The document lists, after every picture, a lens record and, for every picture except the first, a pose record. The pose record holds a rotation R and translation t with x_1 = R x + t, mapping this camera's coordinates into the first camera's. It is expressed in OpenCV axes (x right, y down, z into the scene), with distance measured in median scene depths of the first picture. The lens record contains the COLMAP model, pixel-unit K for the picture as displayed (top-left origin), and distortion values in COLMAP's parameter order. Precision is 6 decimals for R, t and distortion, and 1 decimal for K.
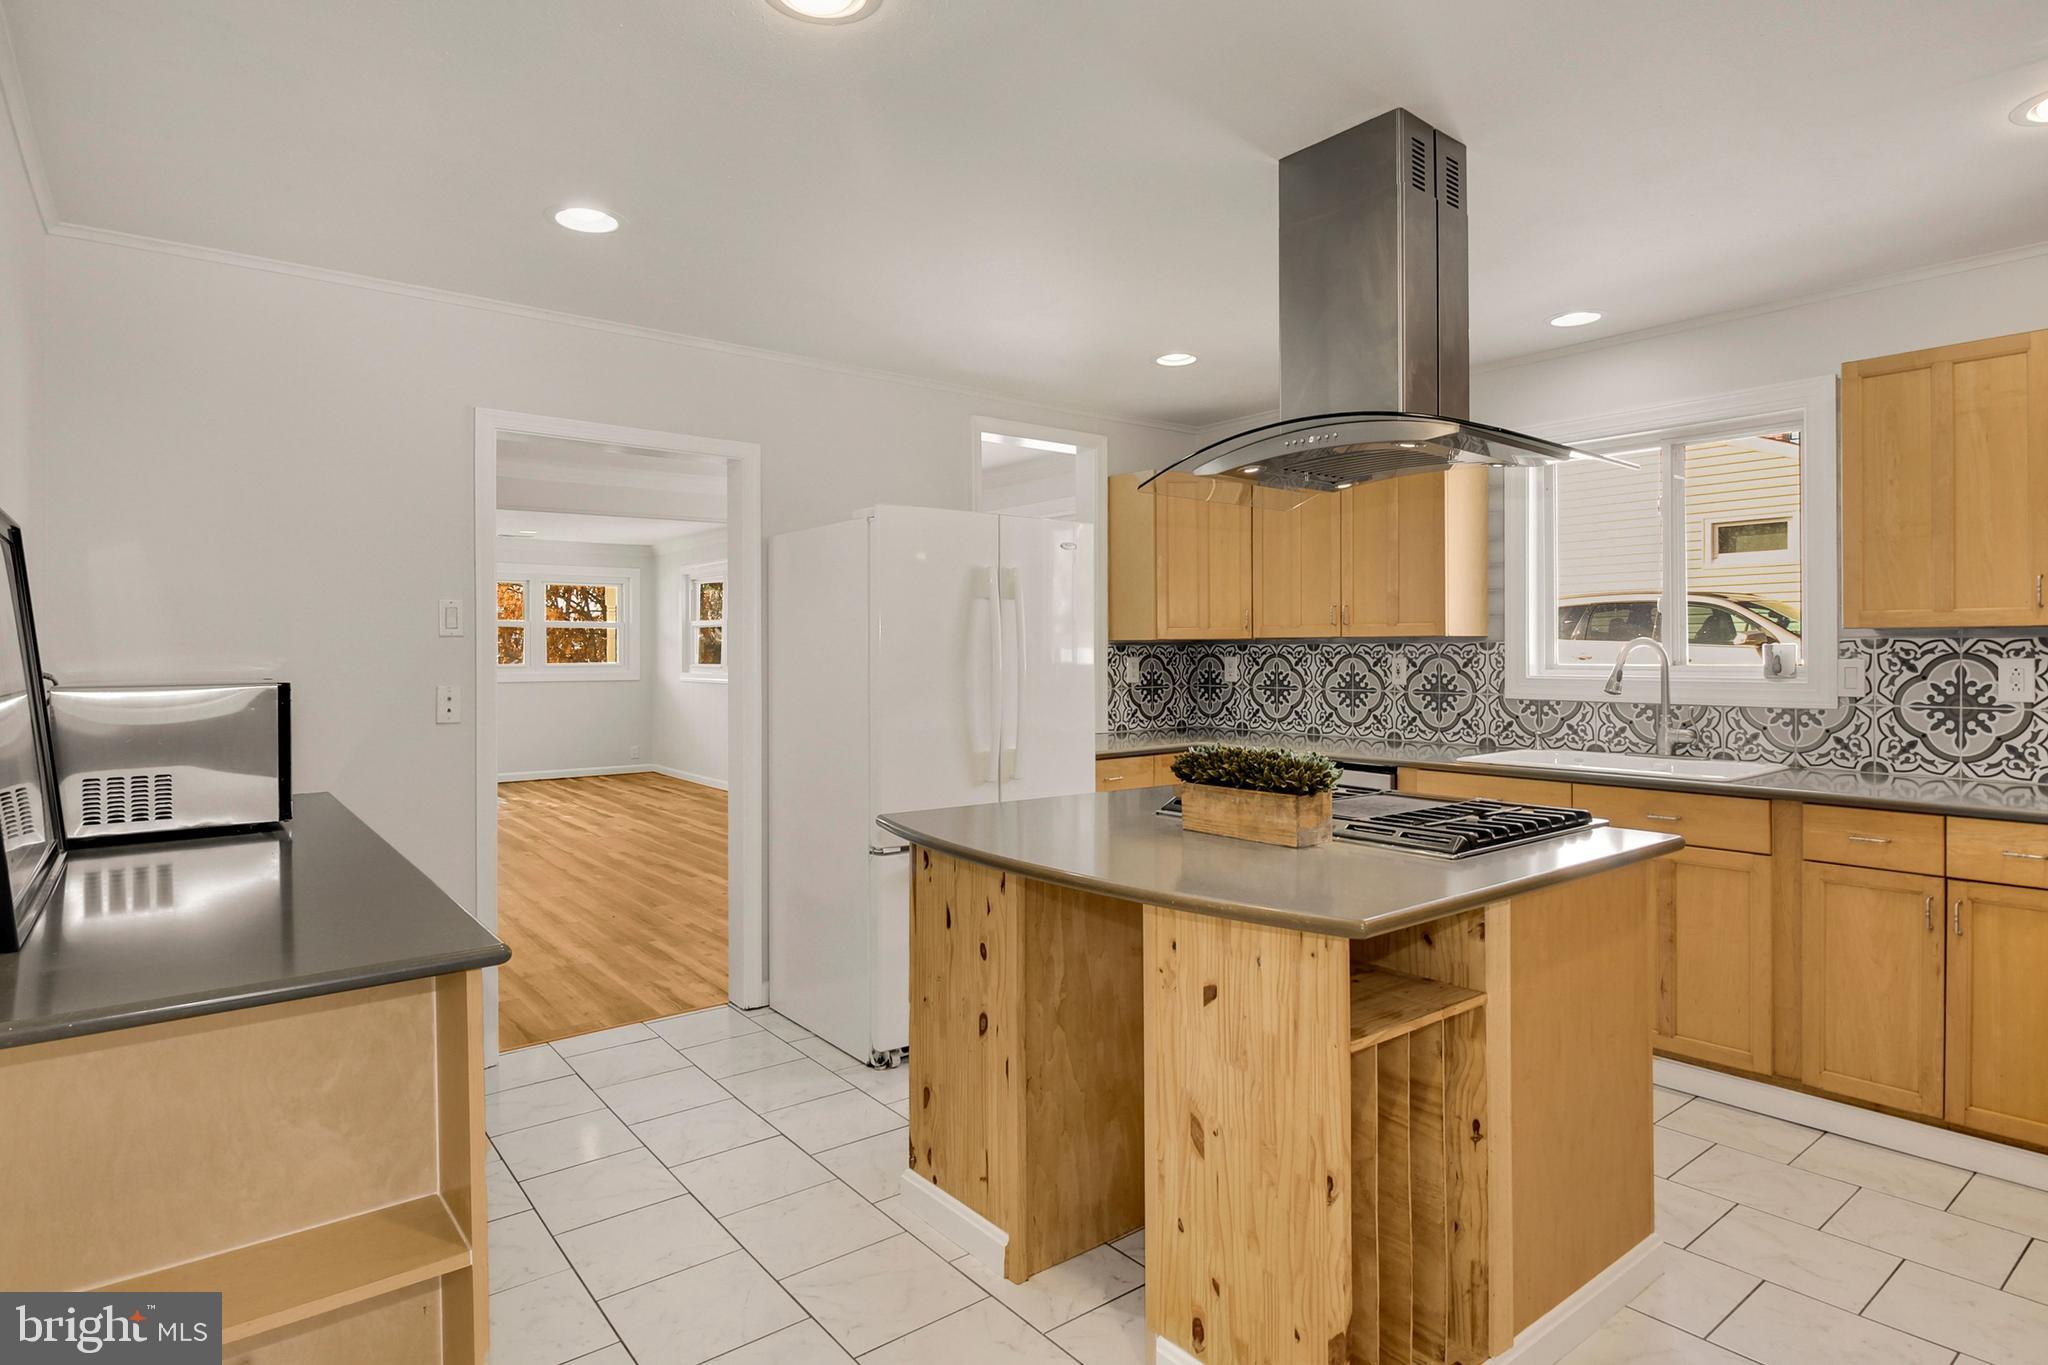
lens RADIAL K [[1077.1, 0, 1019.0], [0, 1077.1, 652.7], [0, 0, 1]] dist [0.001824, -0.014008]
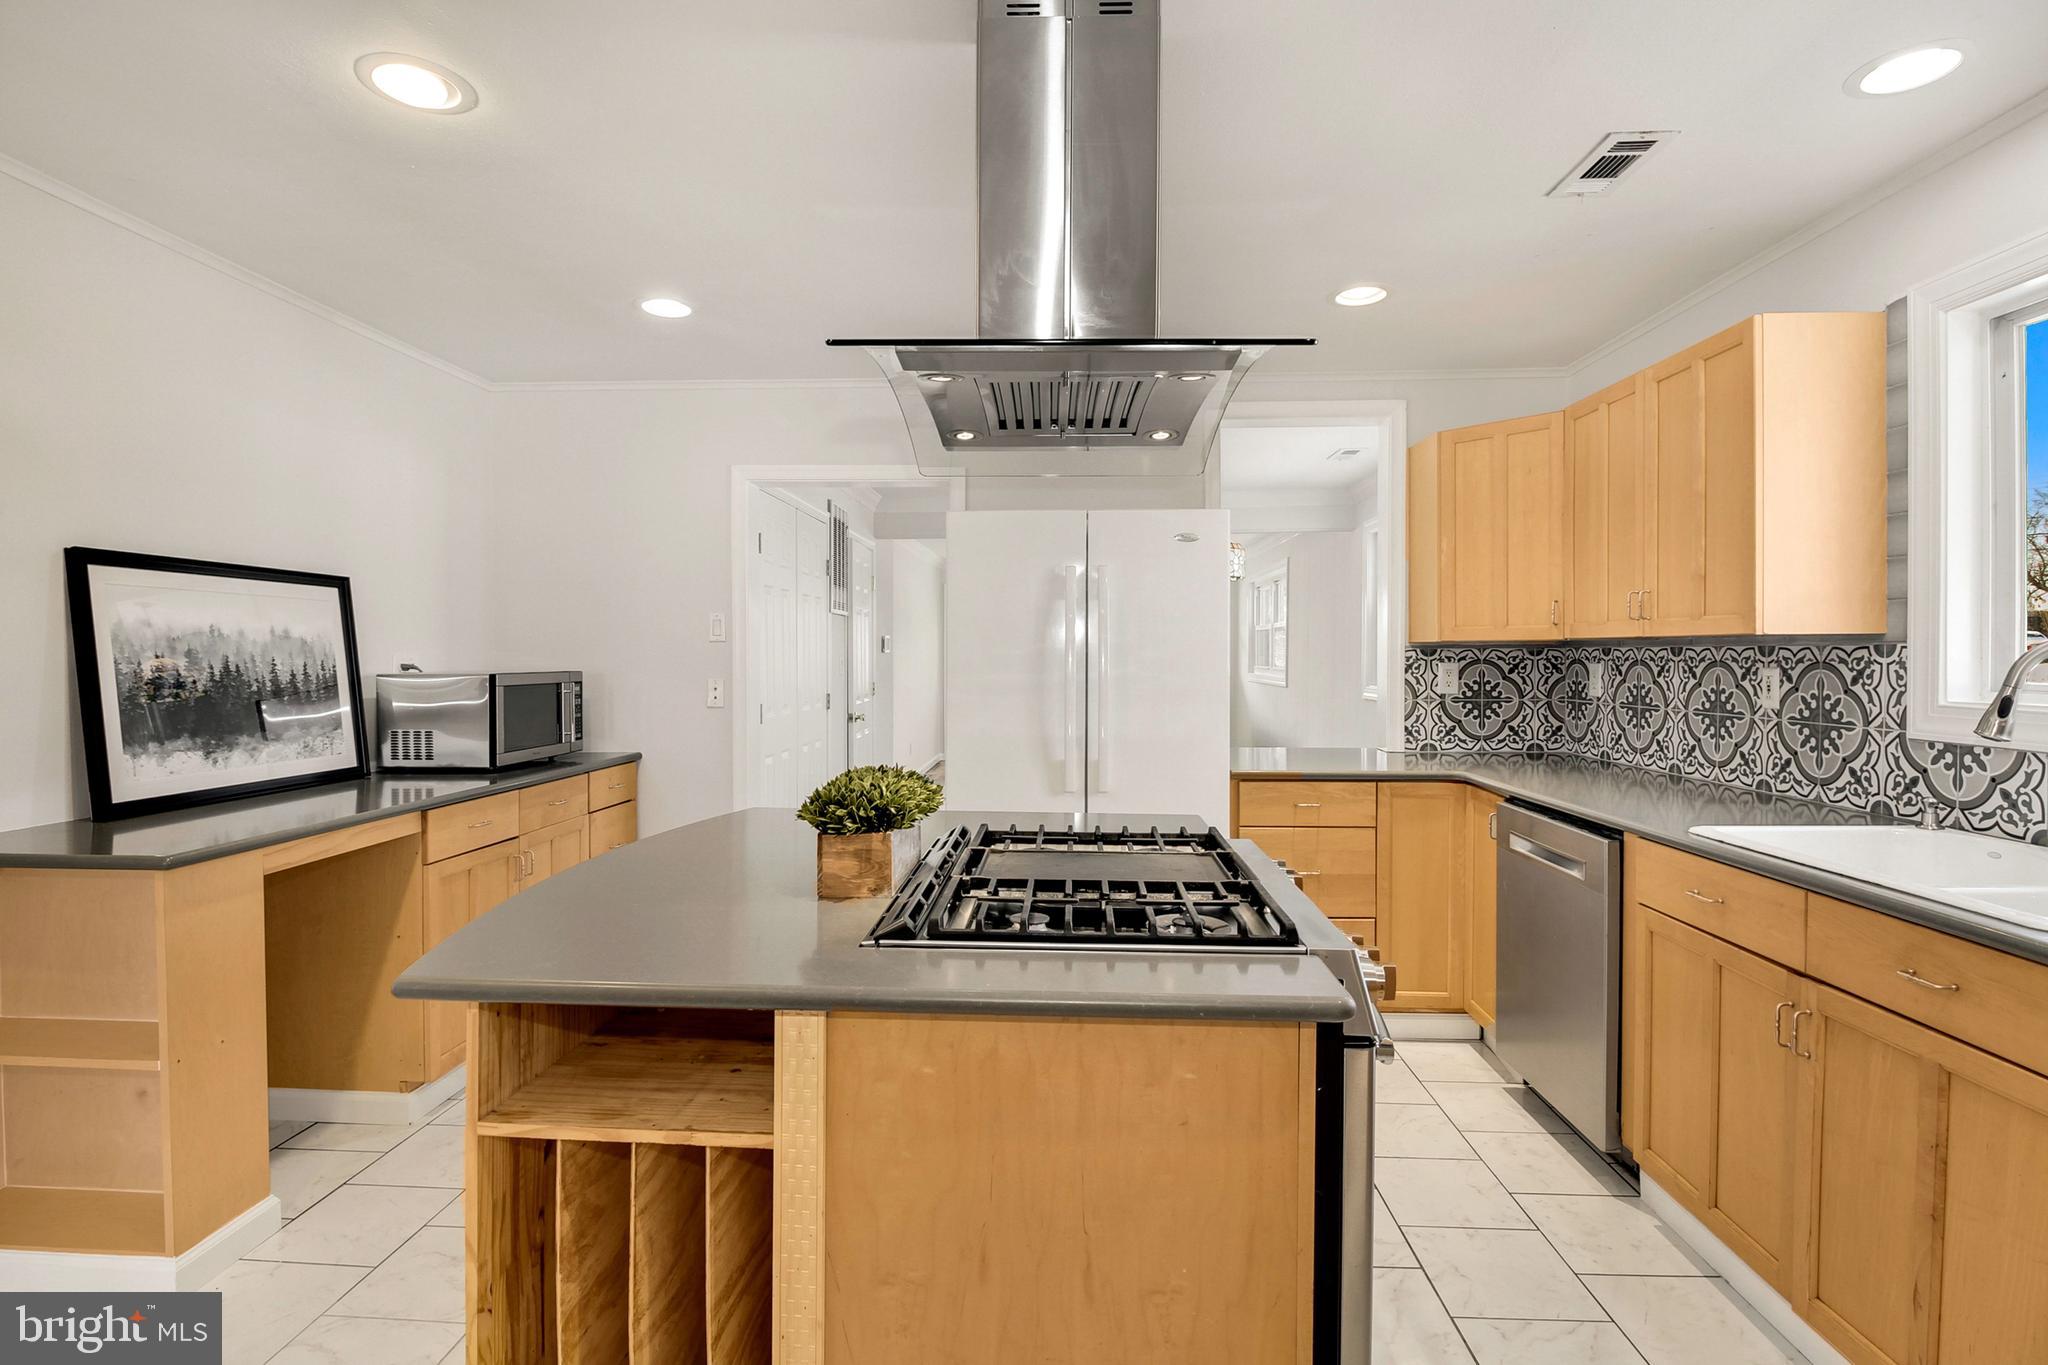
lens RADIAL K [[973.9, 0, 1021.6], [0, 973.9, 660.1], [0, 0, 1]] dist [0.000248, -0.014046]
pose [[0.750145, 0.008097, -0.661224, 0.449336], [-0.003470, 0.999959, 0.008309, -0.003708], [0.661264, -0.003939, 0.750143, 0.282534]]
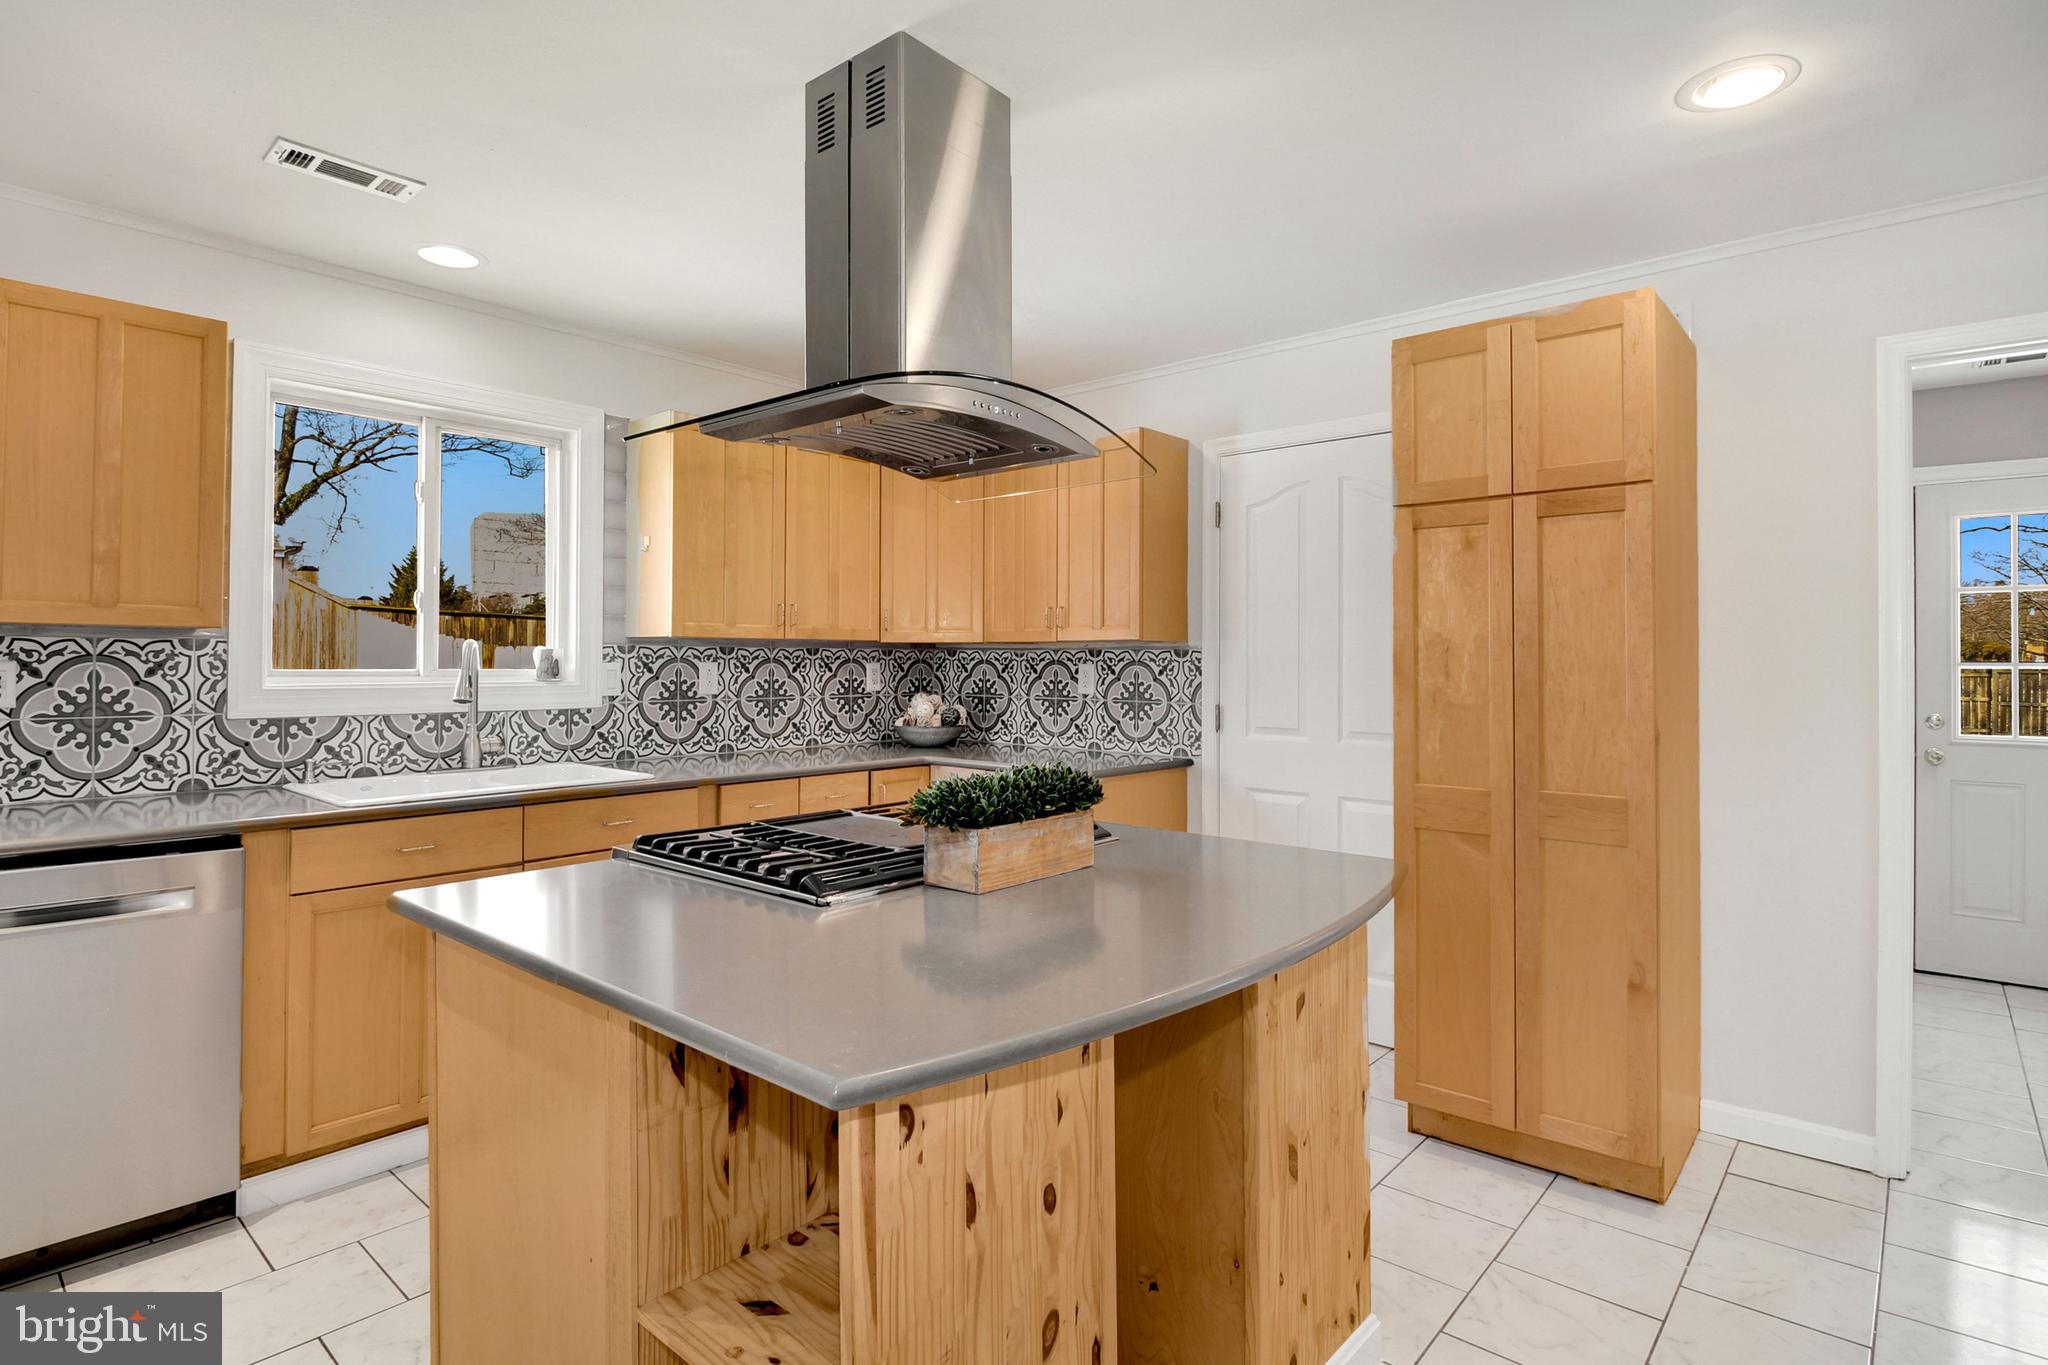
lens RADIAL K [[1035.4, 0, 1021.6], [0, 1035.4, 643.0], [0, 0, 1]] dist [0.001307, -0.014726]
pose [[-0.185727, 0.016505, 0.982463, -0.315316], [-0.005848, 0.999823, -0.017902, 0.001773], [-0.982584, -0.009070, -0.185597, 0.634812]]
